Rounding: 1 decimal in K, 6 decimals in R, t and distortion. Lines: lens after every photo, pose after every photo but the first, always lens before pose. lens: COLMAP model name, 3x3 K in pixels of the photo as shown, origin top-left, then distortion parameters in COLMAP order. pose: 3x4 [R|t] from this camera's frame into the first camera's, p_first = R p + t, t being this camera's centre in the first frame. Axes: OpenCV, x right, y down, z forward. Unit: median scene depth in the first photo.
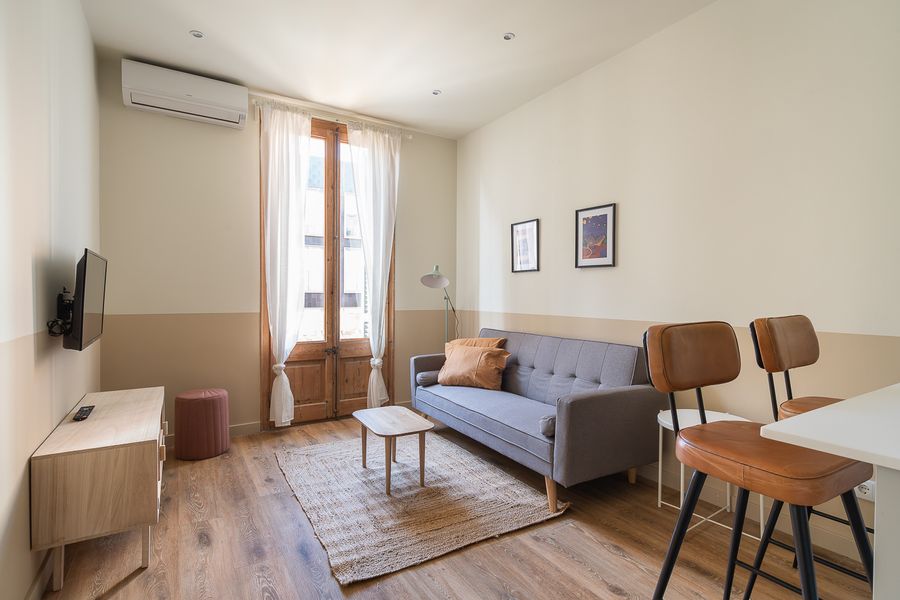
lens RADIAL K [[440.5, 0, 453.4], [0, 440.5, 300.4], [0, 0, 1]] dist [-0.004754, -0.000250]
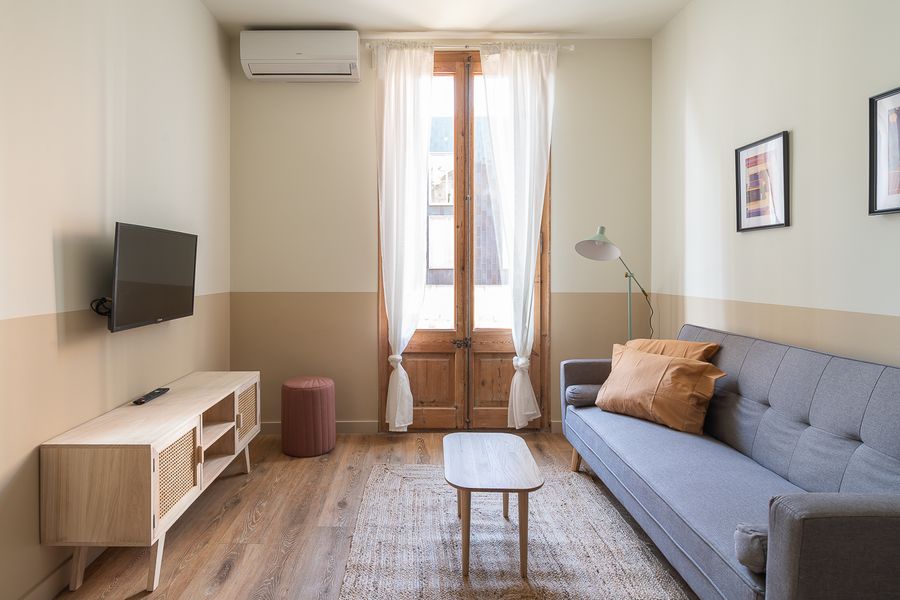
lens RADIAL K [[489.8, 0, 410.0], [0, 489.8, 271.6], [0, 0, 1]] dist [-0.000847, -0.000524]
pose [[0.845491, -0.003799, -0.533976, 0.135888], [-0.002933, 0.999927, -0.011759, -0.001738], [0.533982, 0.011508, 0.845418, 0.265452]]
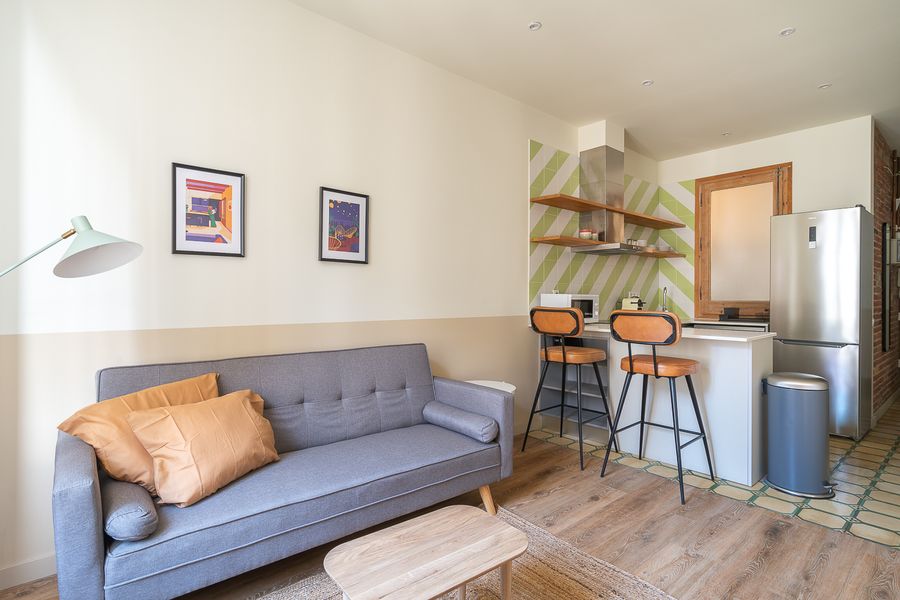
lens RADIAL K [[440.5, 0, 445.3], [0, 440.5, 296.4], [0, 0, 1]] dist [-0.004754, -0.000250]
pose [[-0.132800, -0.012050, 0.991070, -0.539521], [0.004857, 0.999906, 0.012809, -0.018705], [-0.991131, 0.006515, -0.132729, 0.900702]]
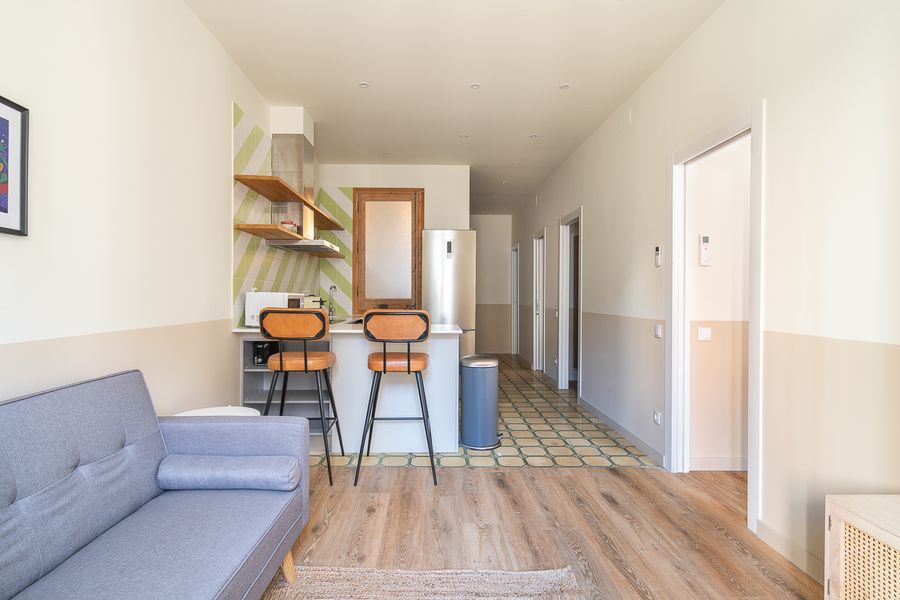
lens RADIAL K [[440.5, 0, 428.3], [0, 440.5, 298.1], [0, 0, 1]] dist [-0.004754, -0.000250]
pose [[-0.844940, -0.018022, 0.534557, -0.271385], [-0.008363, 0.999755, 0.020487, -0.019295], [-0.534795, 0.012840, -0.844884, 1.102361]]
